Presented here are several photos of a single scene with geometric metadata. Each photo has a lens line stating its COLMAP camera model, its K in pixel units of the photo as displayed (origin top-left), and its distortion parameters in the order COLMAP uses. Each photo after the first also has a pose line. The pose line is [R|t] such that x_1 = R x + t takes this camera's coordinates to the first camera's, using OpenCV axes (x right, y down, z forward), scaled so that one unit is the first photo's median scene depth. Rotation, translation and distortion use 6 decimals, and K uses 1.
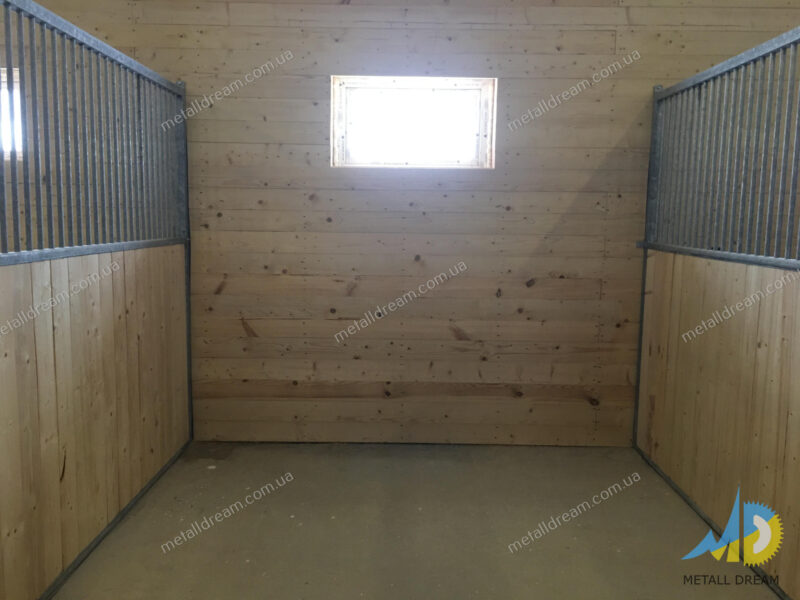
lens RADIAL K [[678.5, 0, 400.0], [0, 678.5, 300.0], [0, 0, 1]] dist [0.071336, -0.075224]
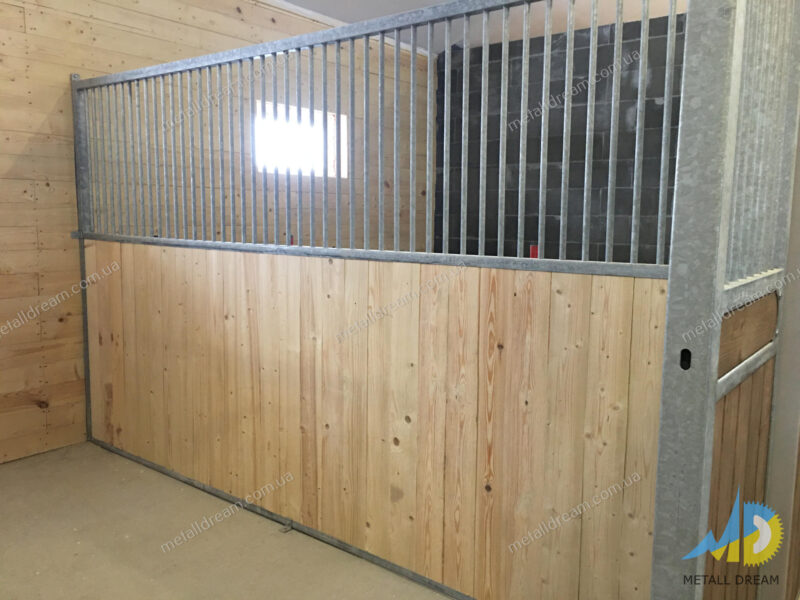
lens RADIAL K [[678.5, 0, 400.0], [0, 678.5, 300.0], [0, 0, 1]] dist [0.071336, -0.075224]
pose [[0.618101, -0.106734, 0.778819, -0.142954], [0.093623, 0.993683, 0.061878, -0.006013], [-0.780504, 0.034668, 0.624189, 0.026535]]
